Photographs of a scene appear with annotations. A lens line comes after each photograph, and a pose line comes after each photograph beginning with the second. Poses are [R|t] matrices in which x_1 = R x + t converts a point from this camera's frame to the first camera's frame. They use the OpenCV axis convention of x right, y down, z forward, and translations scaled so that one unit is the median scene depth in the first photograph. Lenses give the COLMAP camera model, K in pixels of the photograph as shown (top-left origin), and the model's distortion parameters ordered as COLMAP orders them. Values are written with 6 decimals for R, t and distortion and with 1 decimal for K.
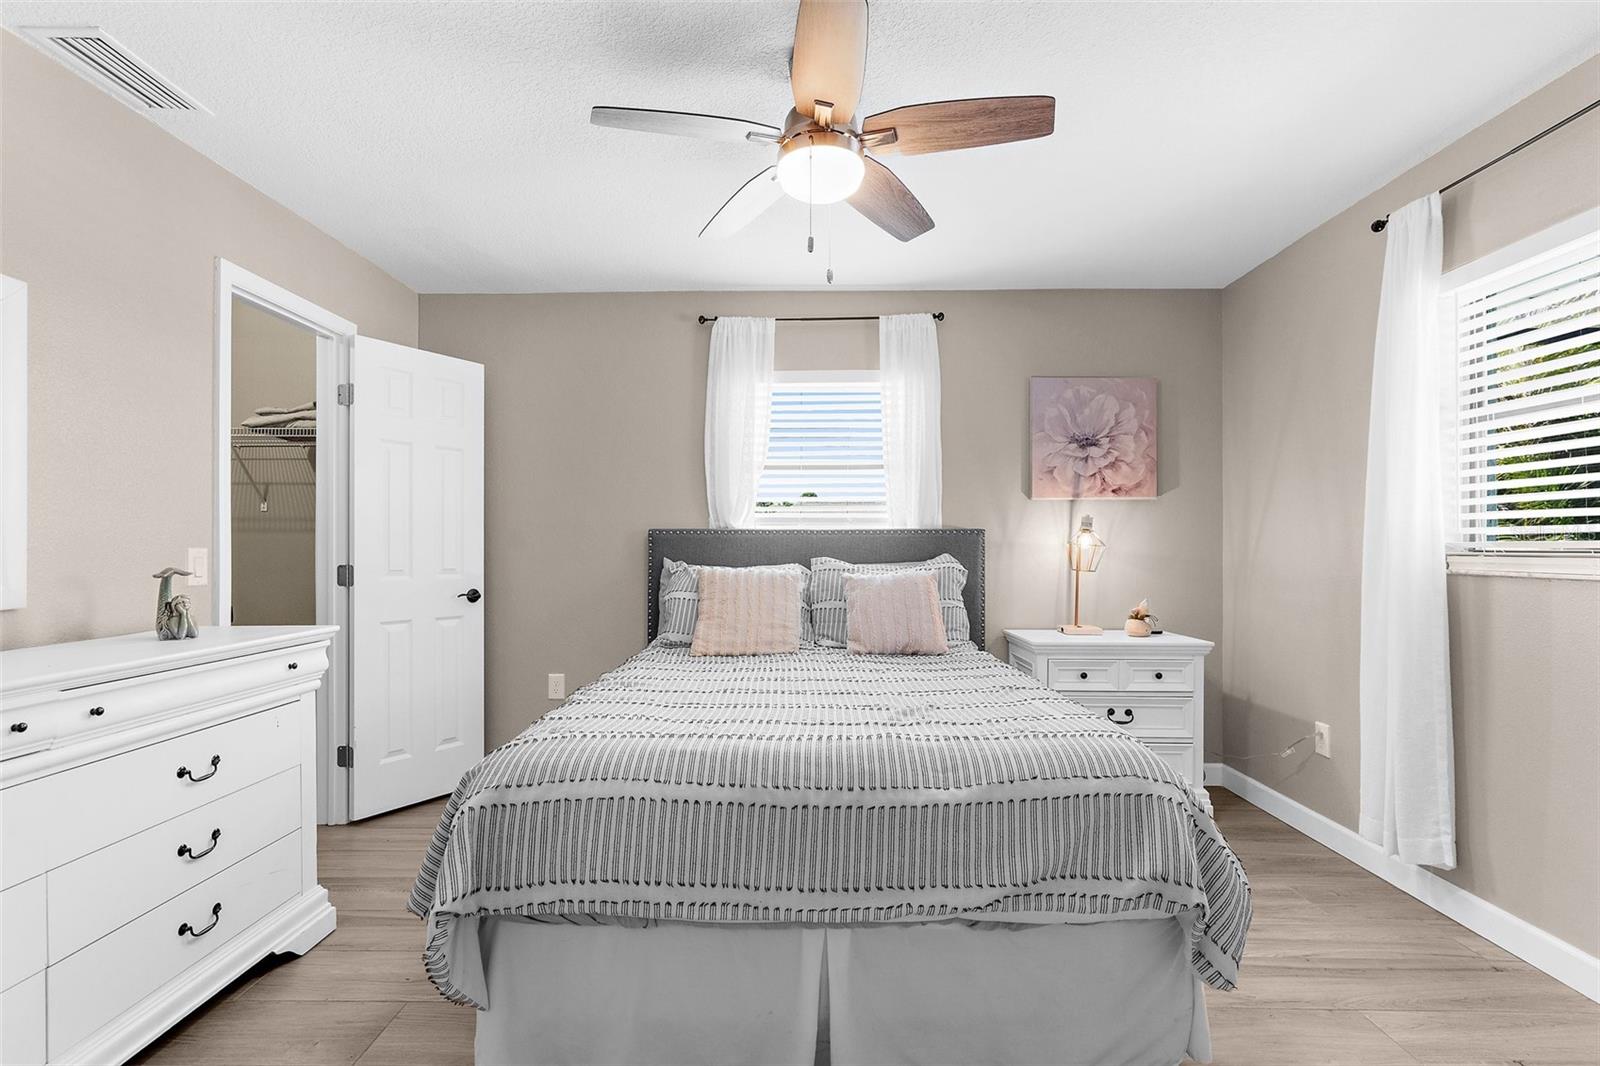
lens RADIAL K [[732.3, 0, 811.3], [0, 732.3, 541.2], [0, 0, 1]] dist [-0.006168, 0.003610]
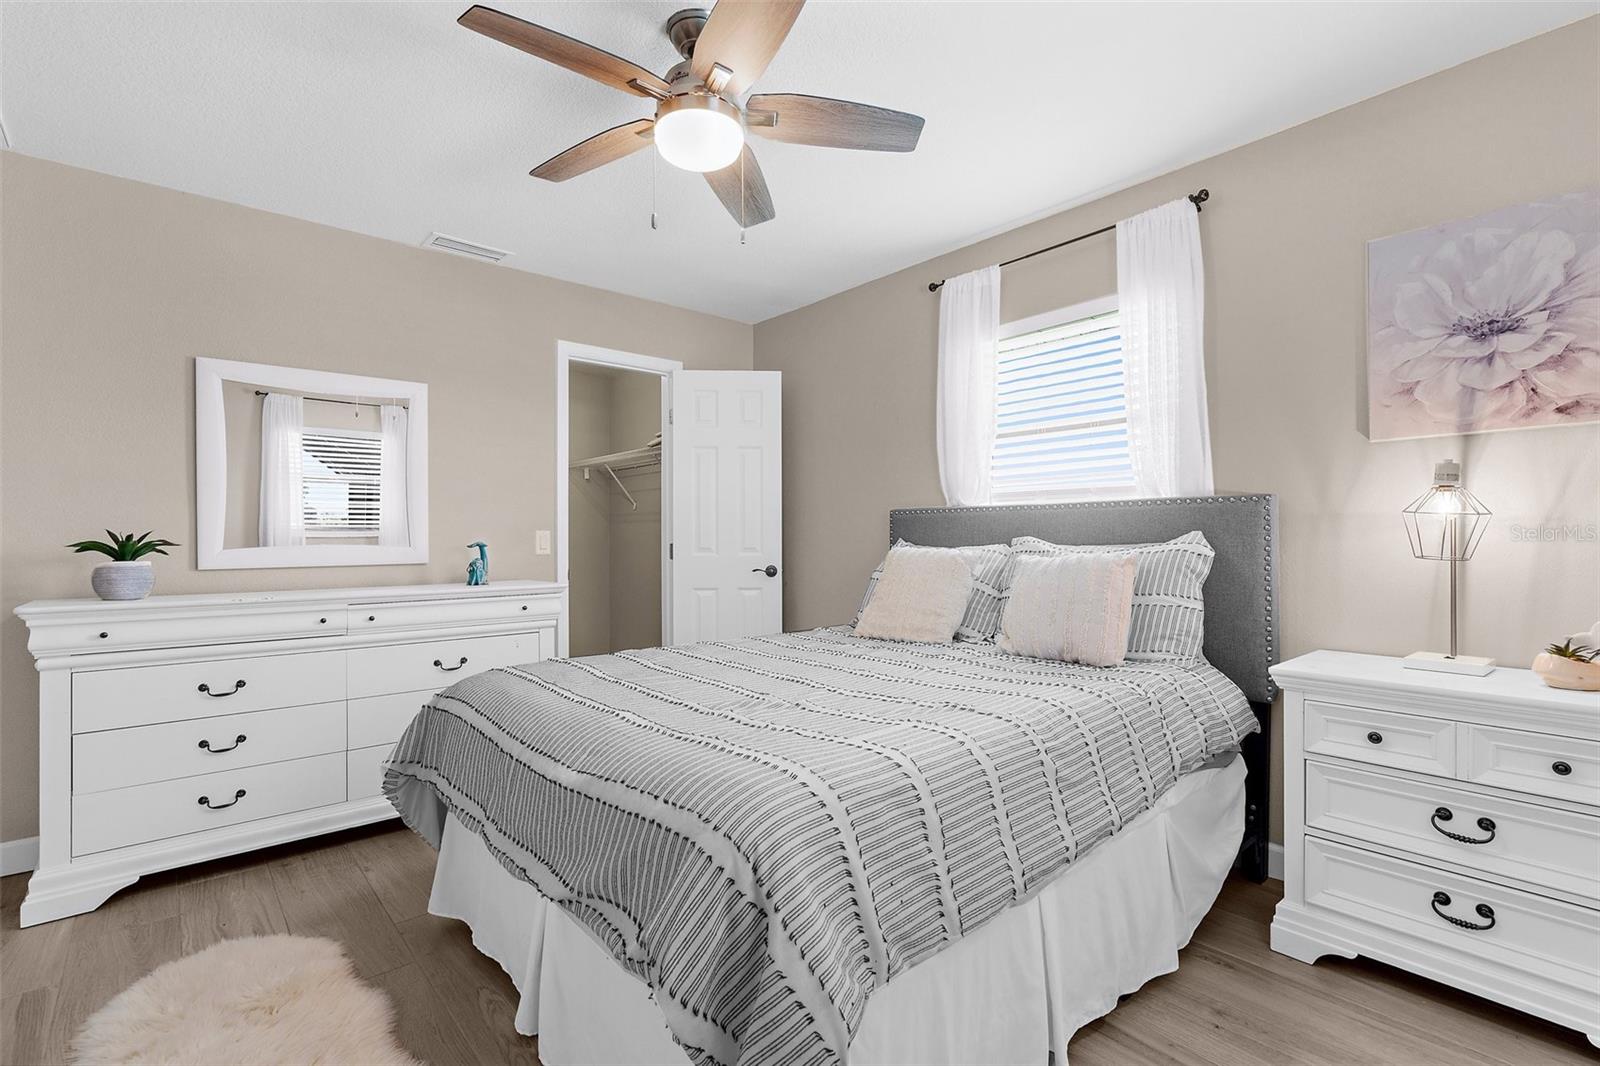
lens RADIAL K [[732.3, 0, 797.3], [0, 732.3, 525.9], [0, 0, 1]] dist [-0.006168, 0.003610]
pose [[0.665993, -0.015320, -0.745800, 0.437699], [0.011090, 0.999882, -0.010635, 0.014863], [0.745875, -0.001188, 0.666085, 0.238128]]
